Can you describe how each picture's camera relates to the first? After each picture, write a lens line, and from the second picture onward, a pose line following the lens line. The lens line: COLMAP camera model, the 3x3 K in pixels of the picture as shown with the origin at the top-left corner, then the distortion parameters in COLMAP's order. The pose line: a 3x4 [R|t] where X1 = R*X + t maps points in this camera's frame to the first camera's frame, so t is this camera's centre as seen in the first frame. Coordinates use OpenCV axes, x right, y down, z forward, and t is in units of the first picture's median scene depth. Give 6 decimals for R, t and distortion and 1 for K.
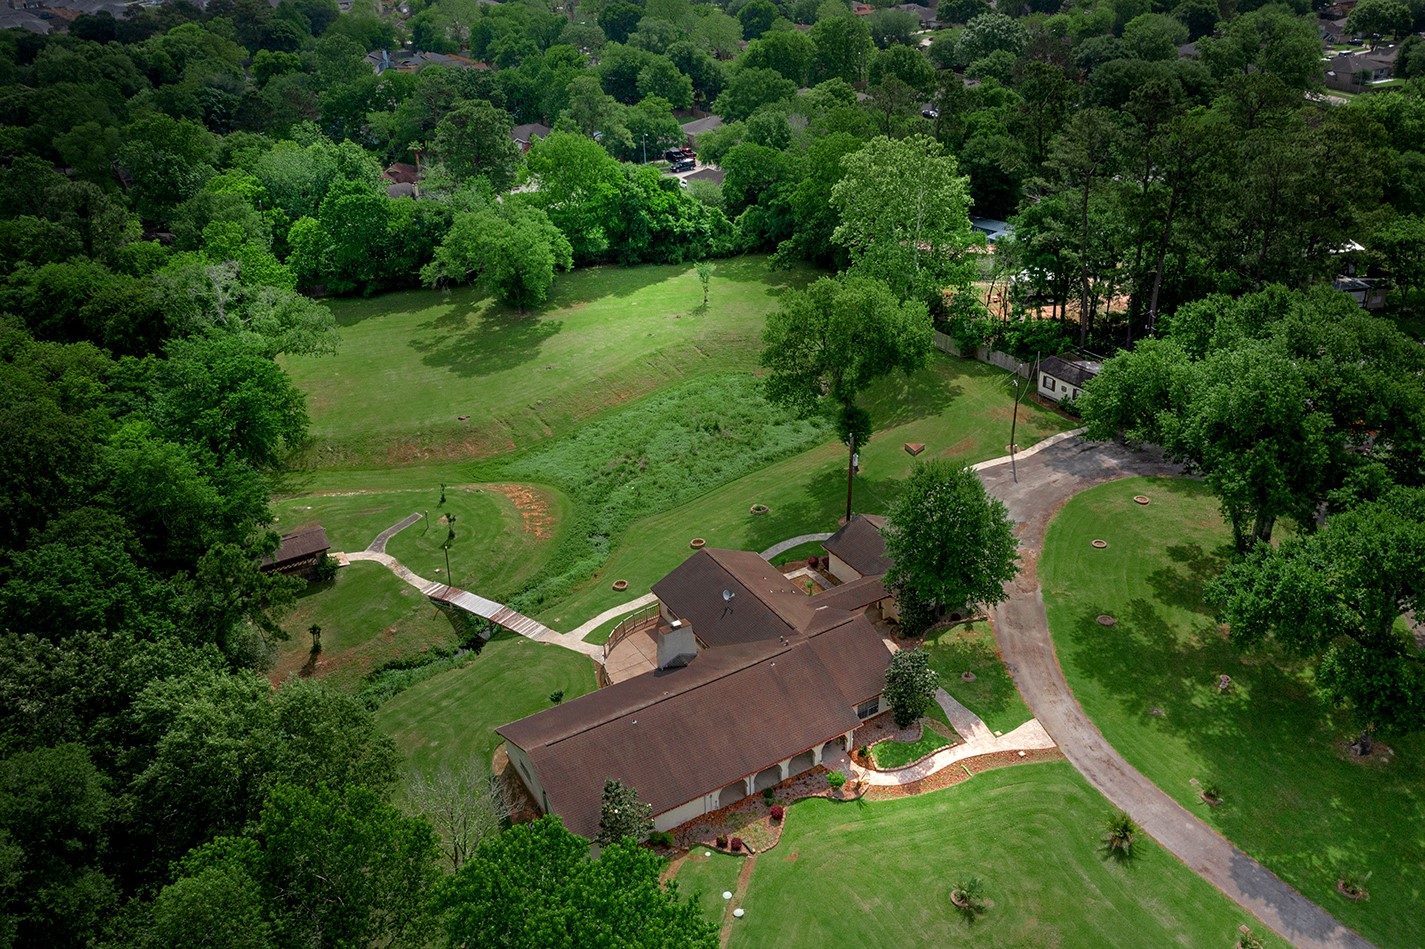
lens RADIAL K [[1184.4, 0, 822.1], [0, 1184.4, 474.8], [0, 0, 1]] dist [-0.008522, -0.002744]
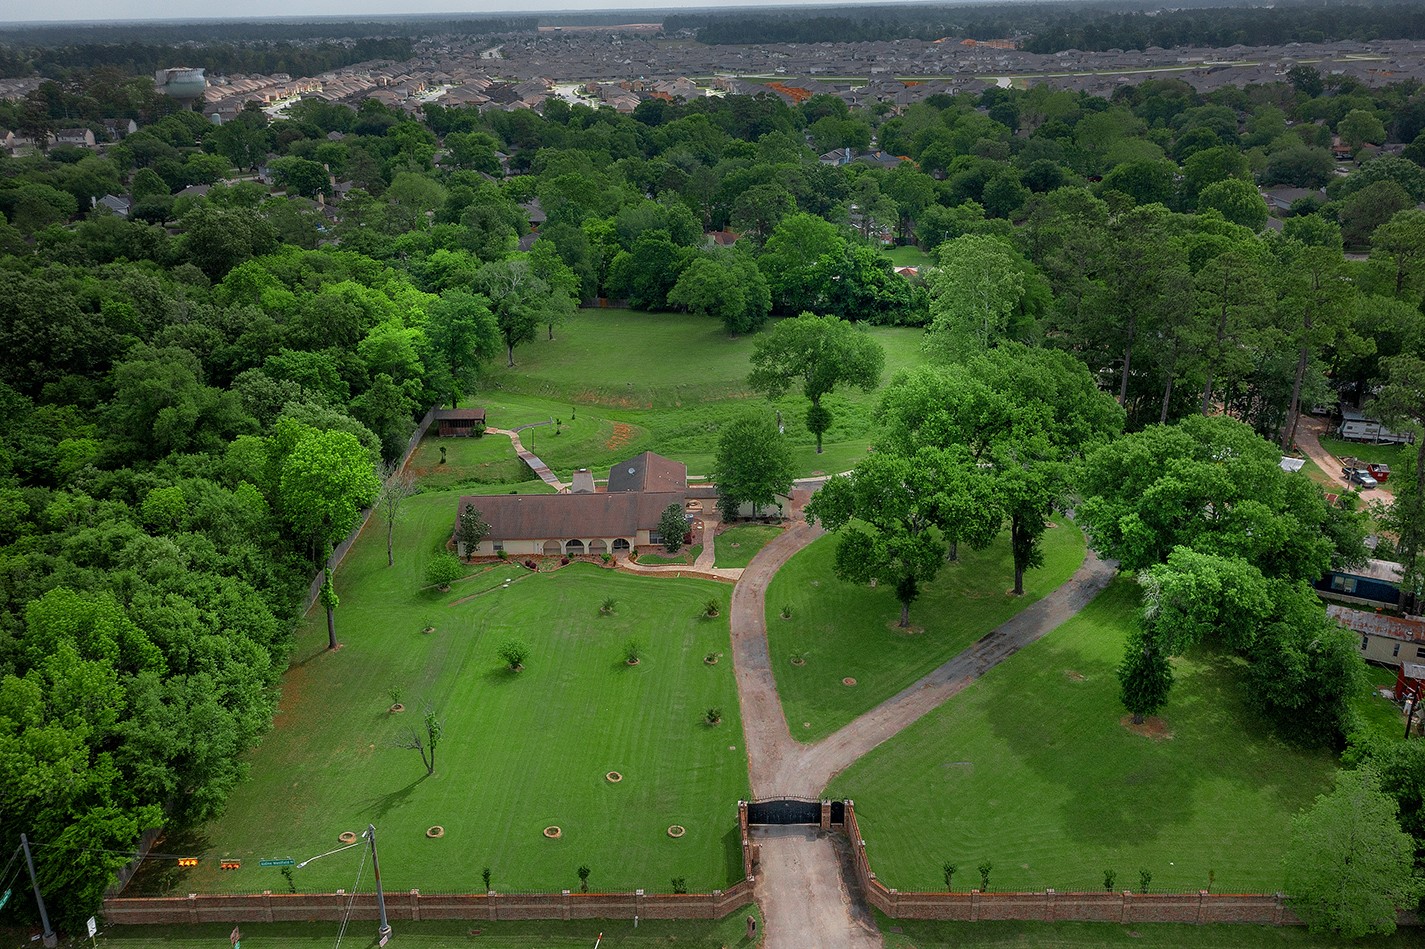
lens RADIAL K [[1171.5, 0, 734.6], [0, 1171.5, 474.6], [0, 0, 1]] dist [-0.001803, -0.001105]
pose [[0.876291, 0.201371, -0.437680, 0.629721], [-0.239558, 0.970315, -0.033194, 0.106694], [0.418003, 0.133937, 0.898518, -0.326669]]
